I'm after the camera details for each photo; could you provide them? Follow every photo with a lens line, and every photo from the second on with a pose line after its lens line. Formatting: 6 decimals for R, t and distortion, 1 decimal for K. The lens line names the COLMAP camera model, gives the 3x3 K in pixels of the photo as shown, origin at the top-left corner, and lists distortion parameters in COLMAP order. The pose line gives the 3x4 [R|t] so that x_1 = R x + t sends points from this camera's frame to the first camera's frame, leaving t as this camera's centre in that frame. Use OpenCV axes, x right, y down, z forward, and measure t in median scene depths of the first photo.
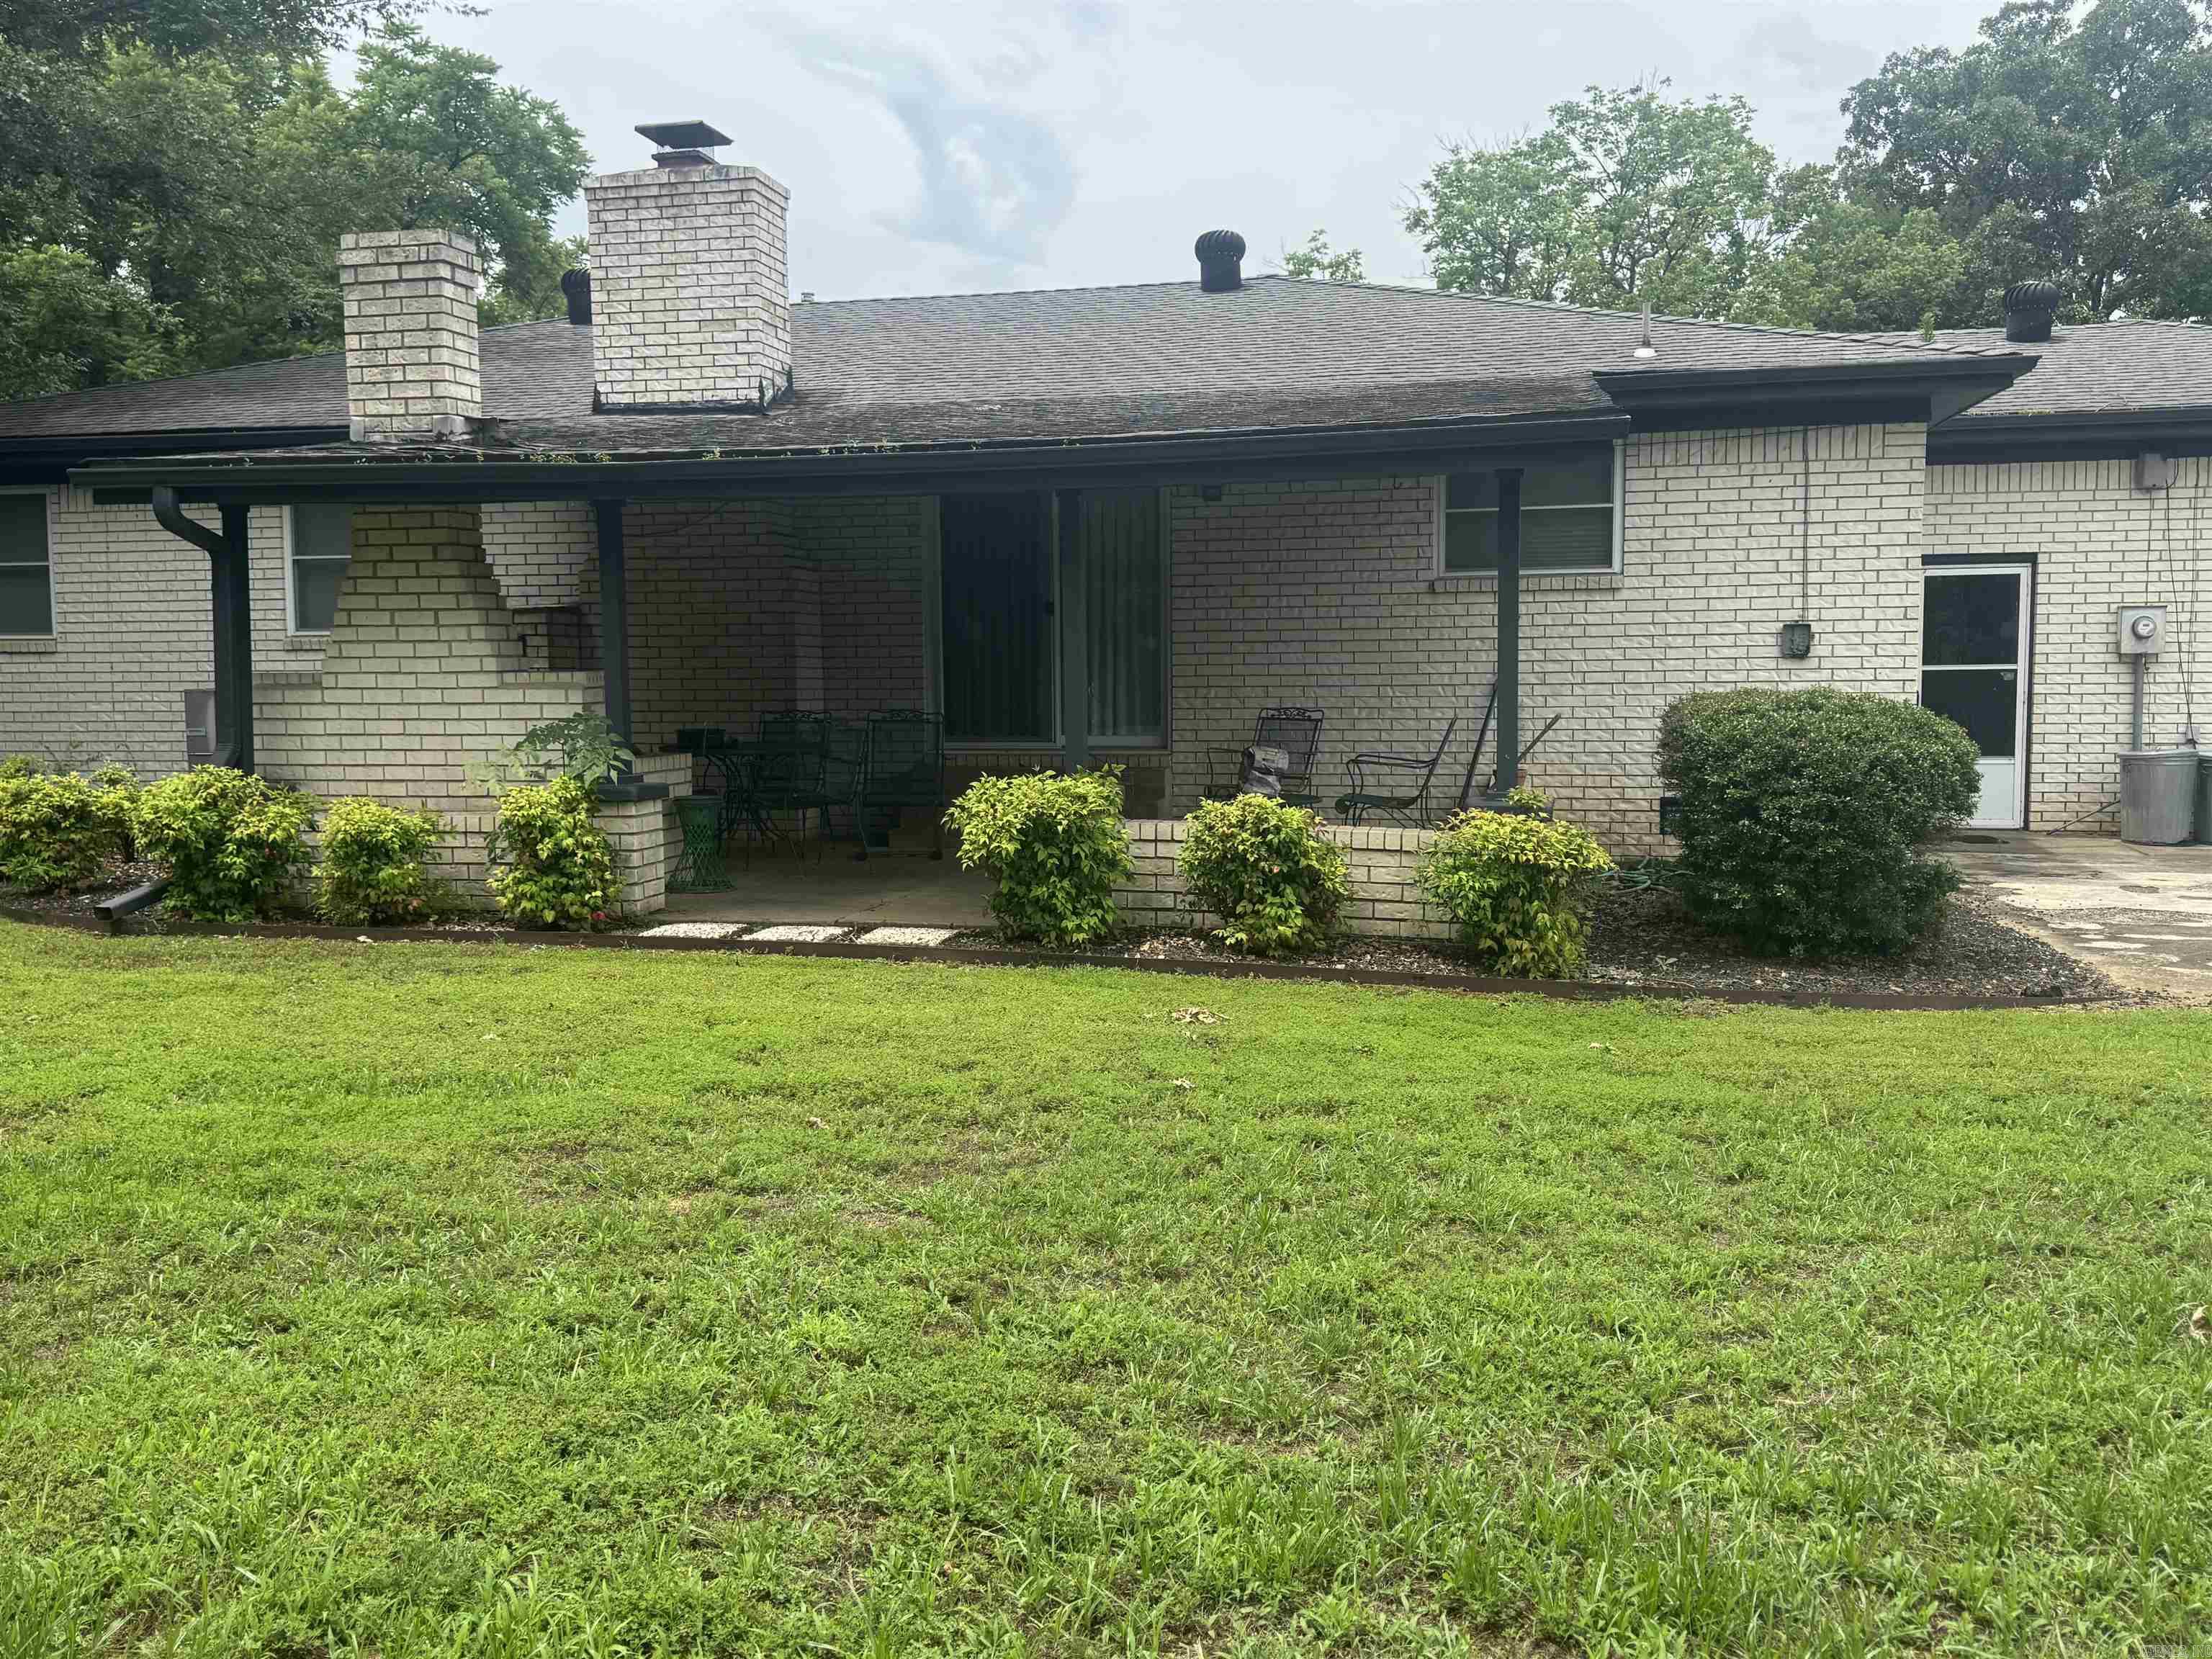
lens RADIAL K [[1929.8, 0, 1091.5], [0, 1929.8, 831.9], [0, 0, 1]] dist [0.122503, -0.198900]
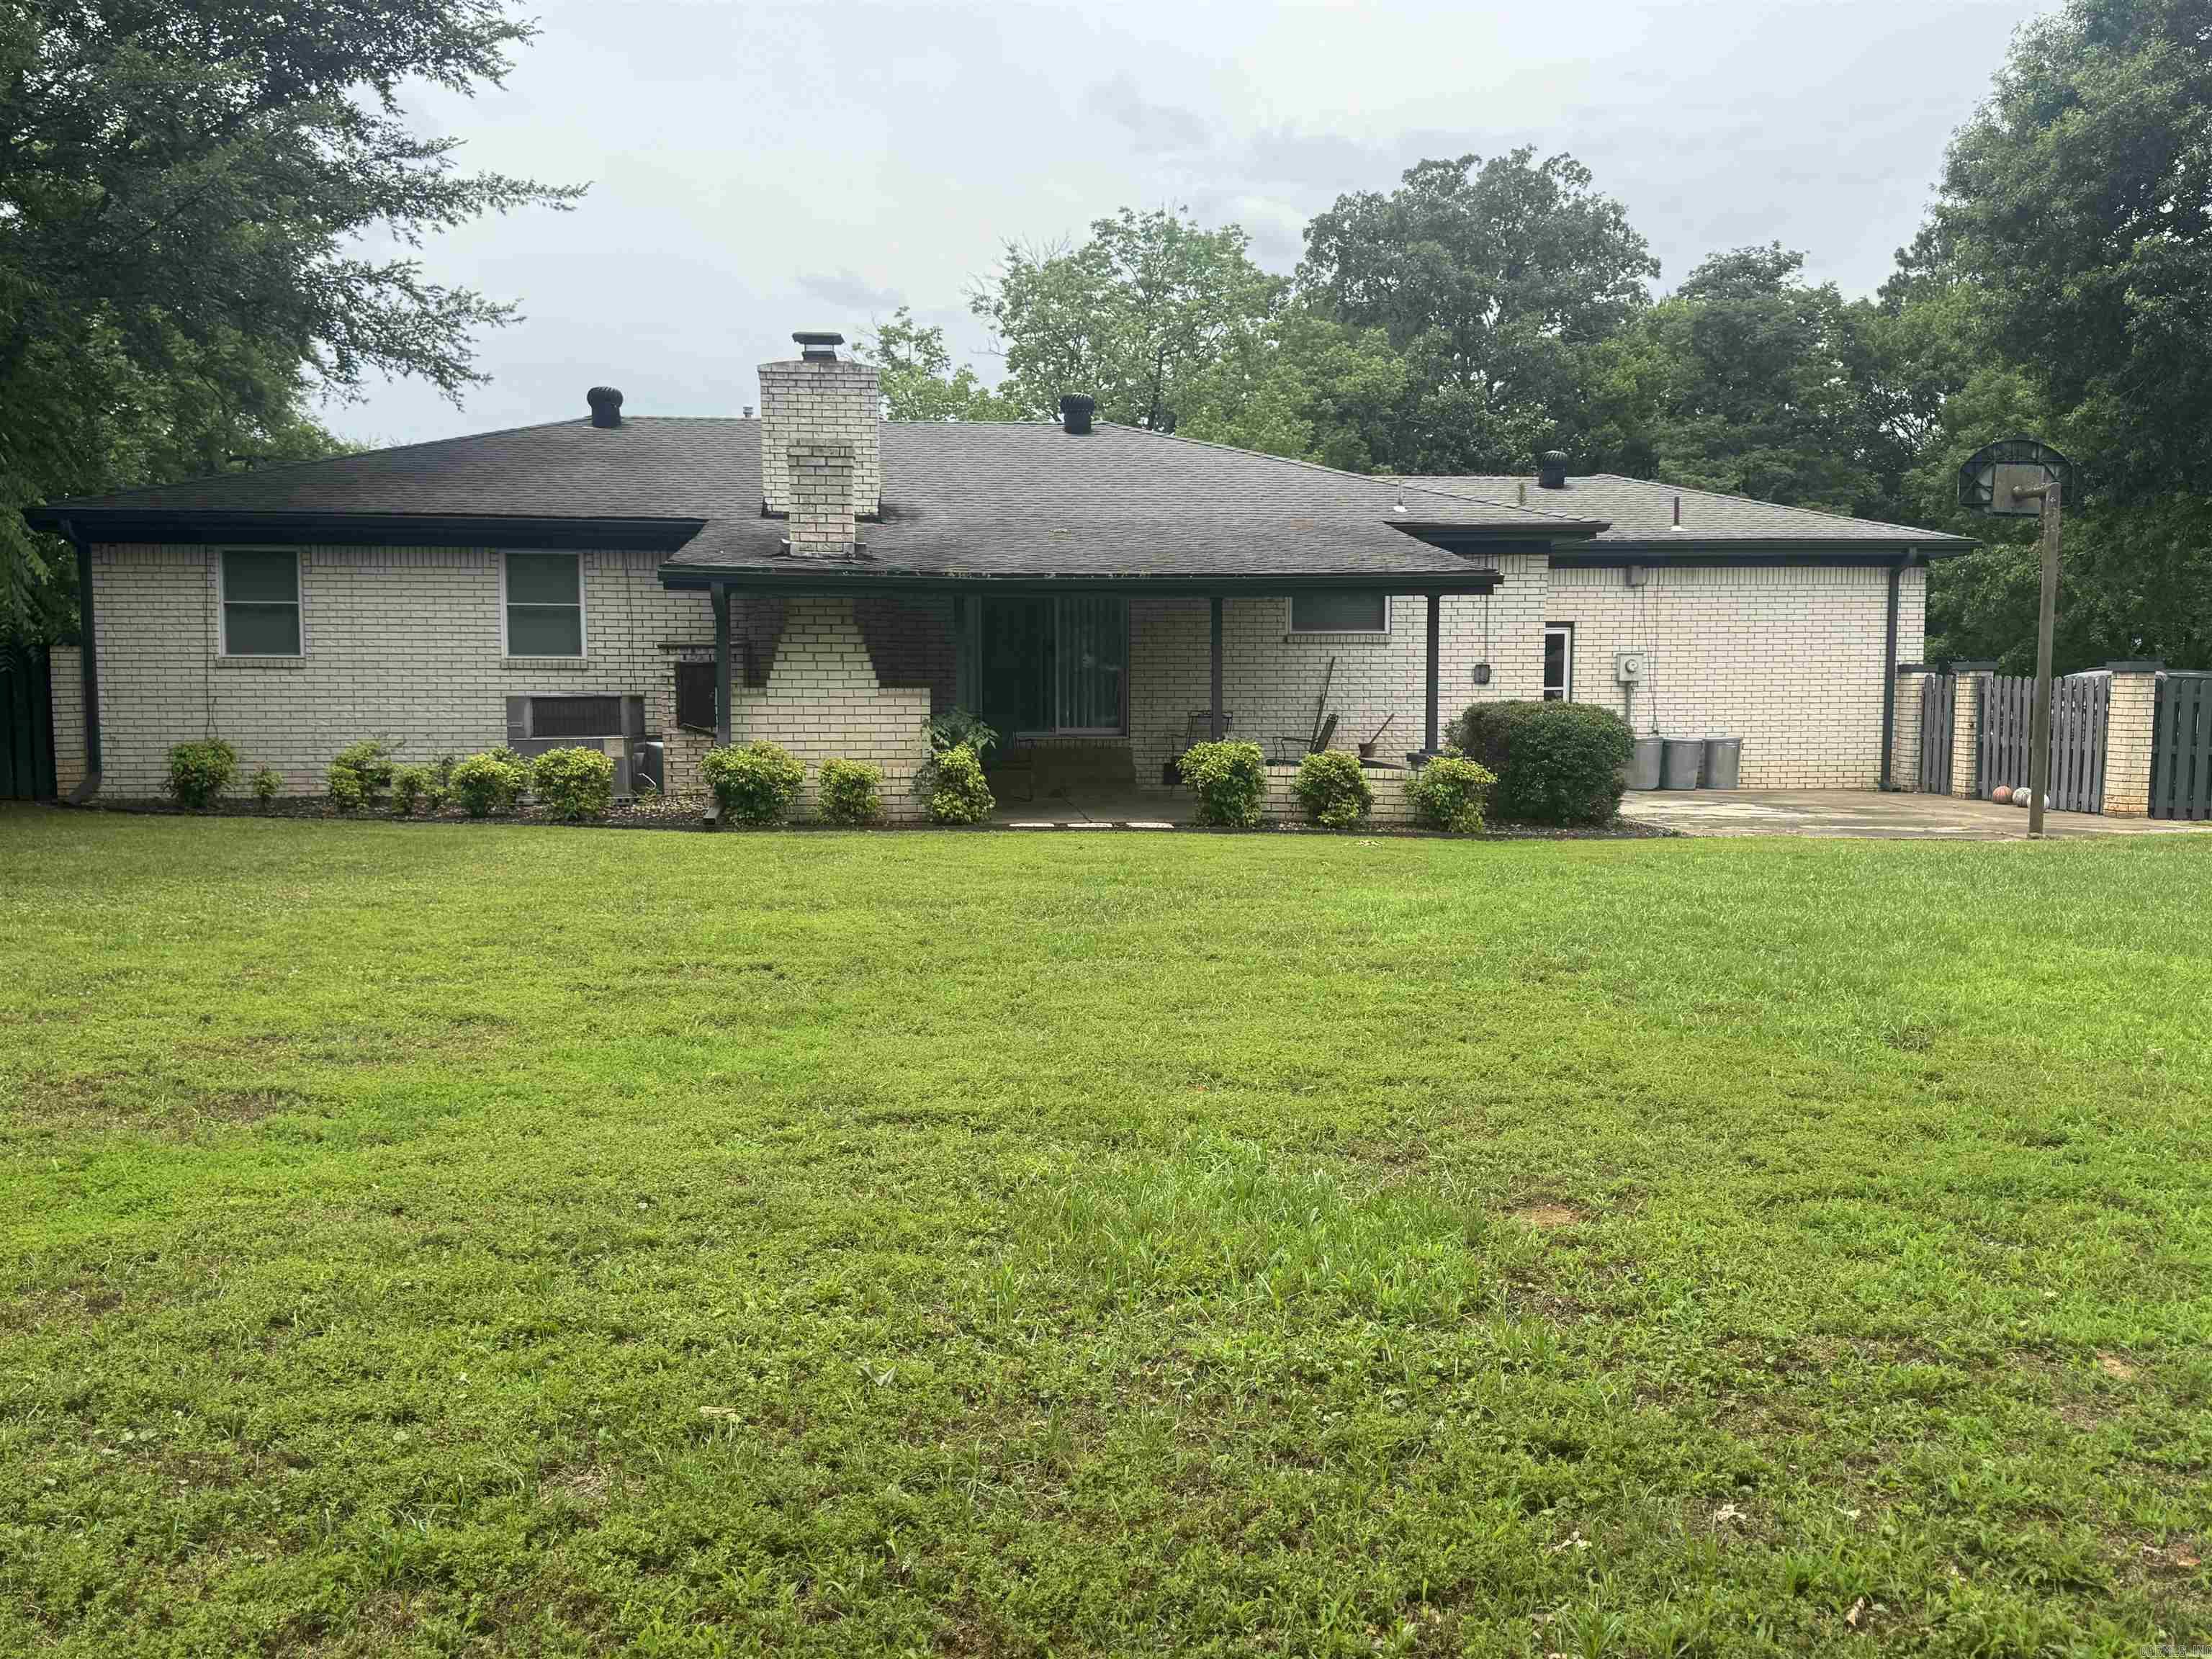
lens RADIAL K [[1929.8, 0, 1103.3], [0, 1929.8, 841.1], [0, 0, 1]] dist [0.122503, -0.198900]
pose [[0.952899, -0.018109, 0.302747, -0.500440], [0.018476, 0.999828, 0.001654, 0.045064], [-0.302724, 0.004018, 0.953070, -0.572506]]
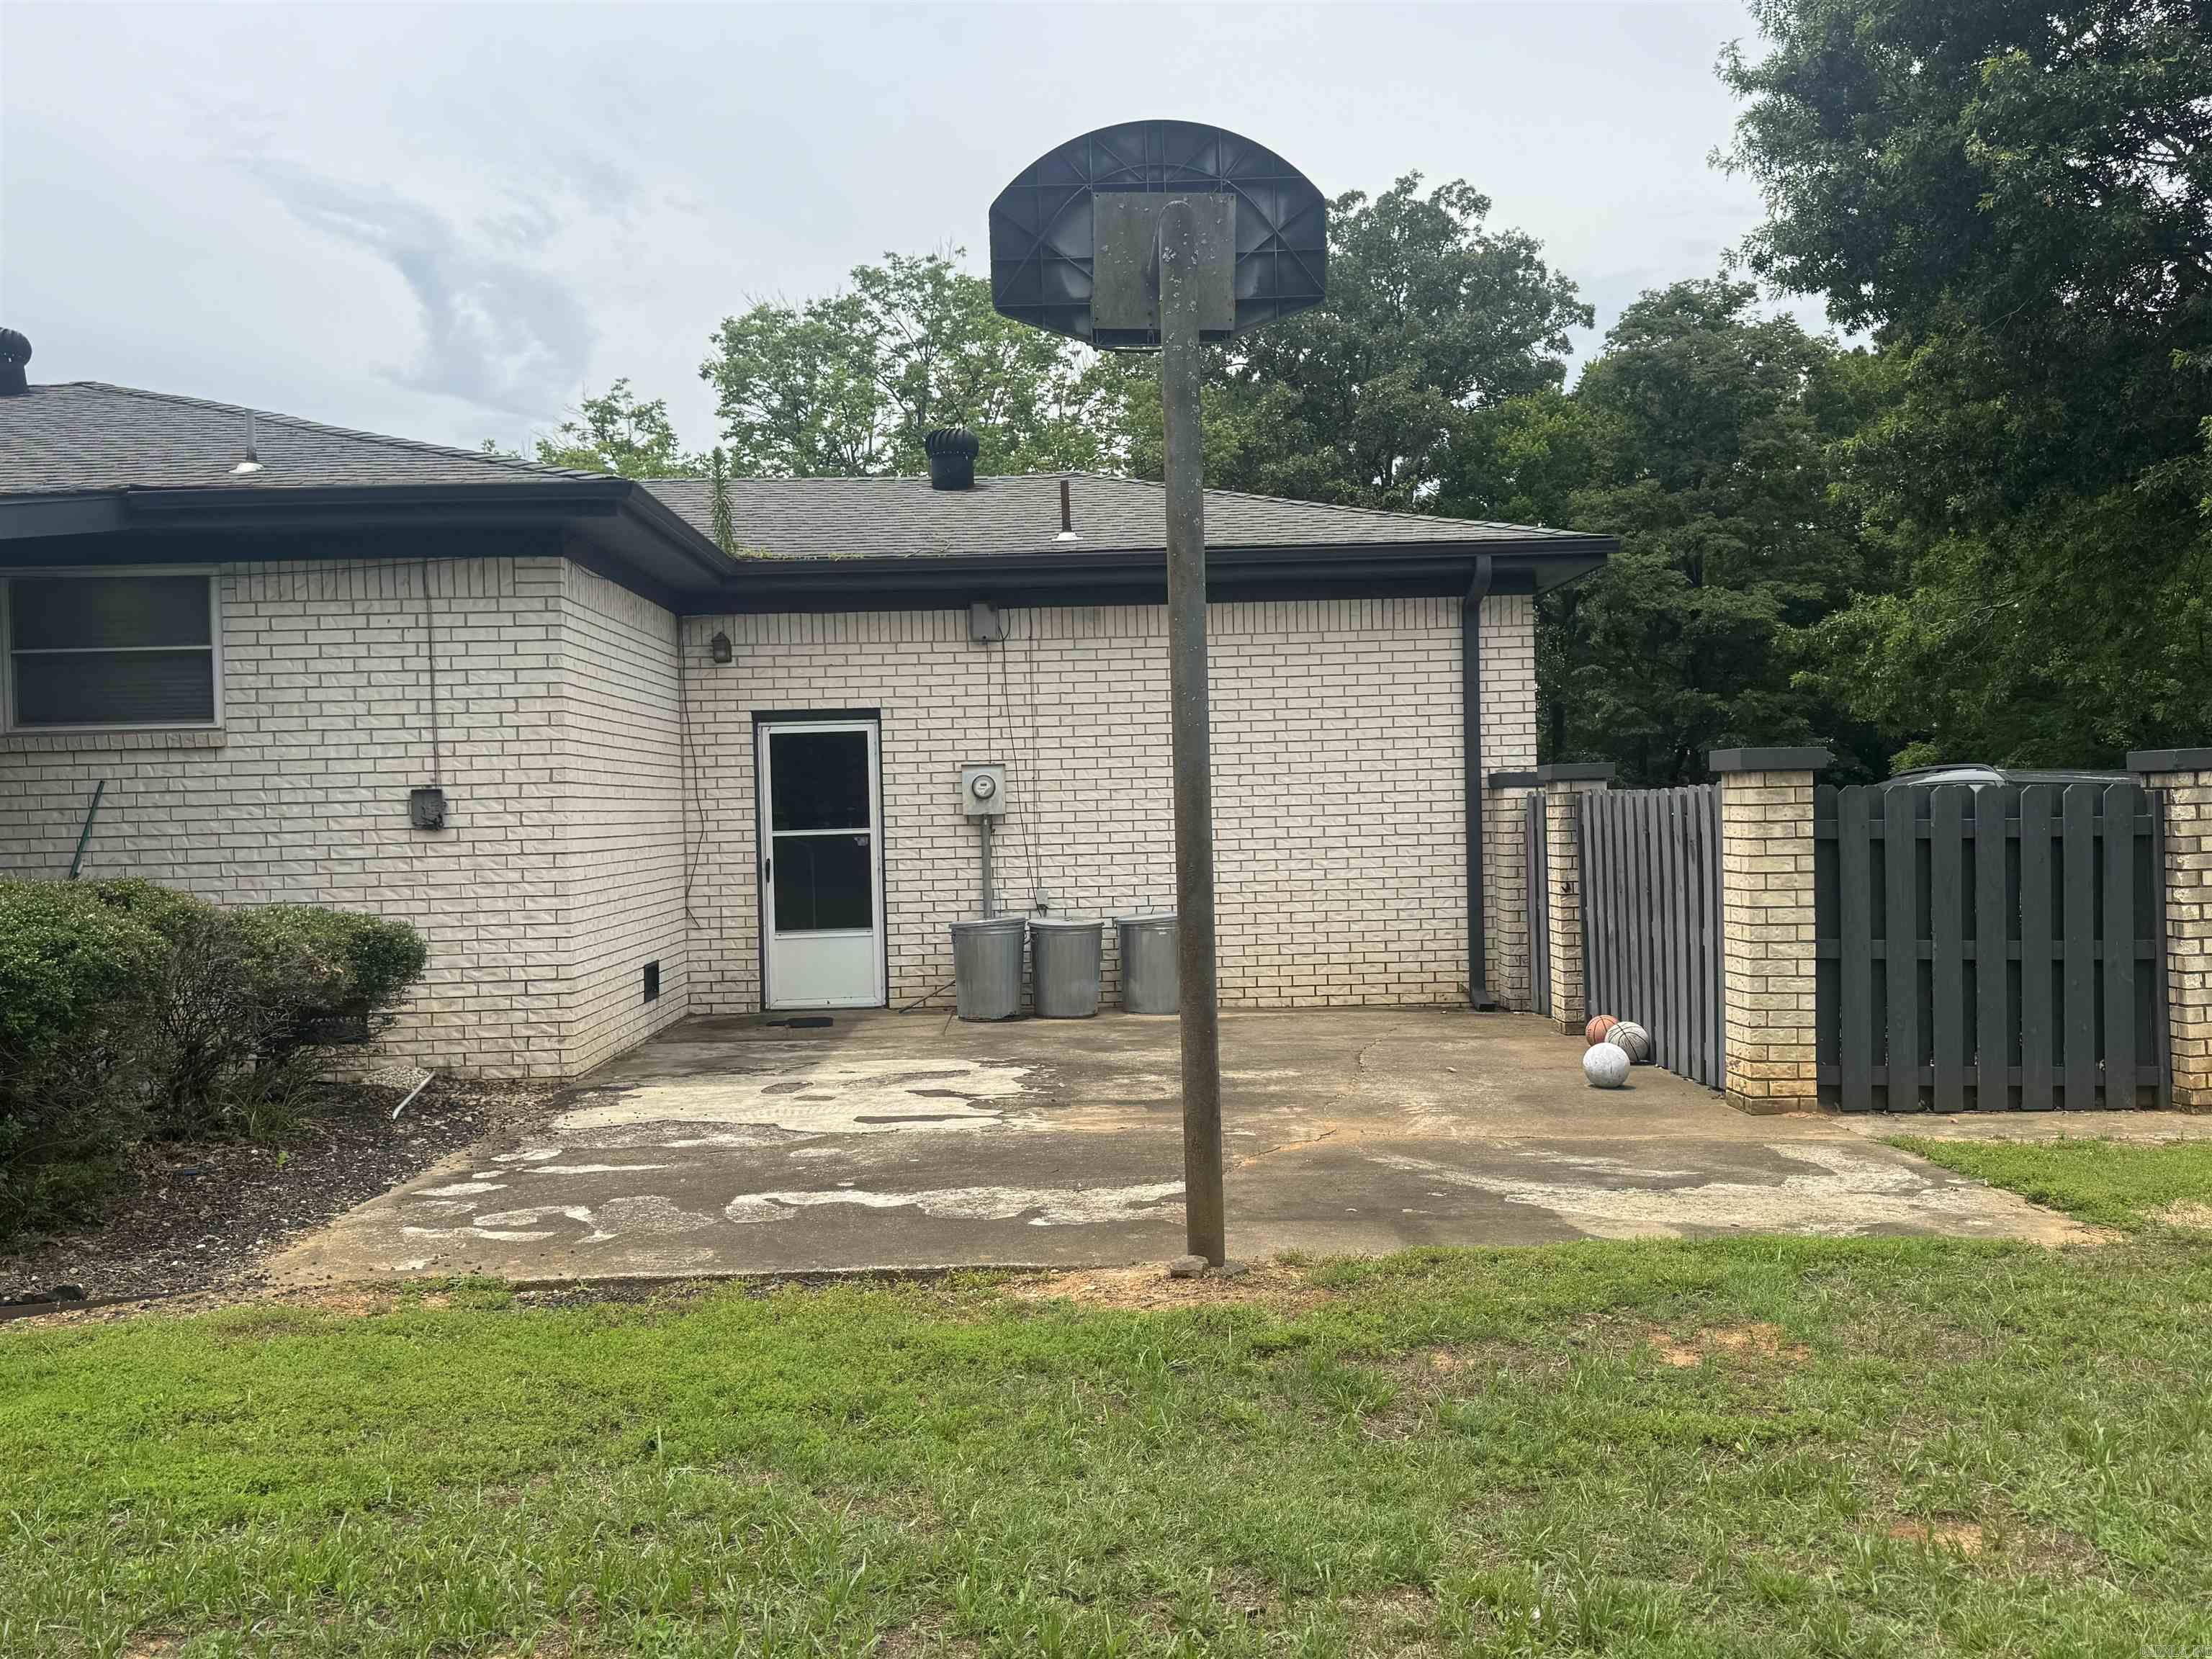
lens RADIAL K [[1929.8, 0, 1092.9], [0, 1929.8, 836.4], [0, 0, 1]] dist [0.122503, -0.198900]
pose [[0.971625, -0.019472, 0.235725, 0.430733], [0.037977, 0.996518, -0.074222, -0.012275], [-0.233459, 0.081068, 0.968981, 0.115676]]
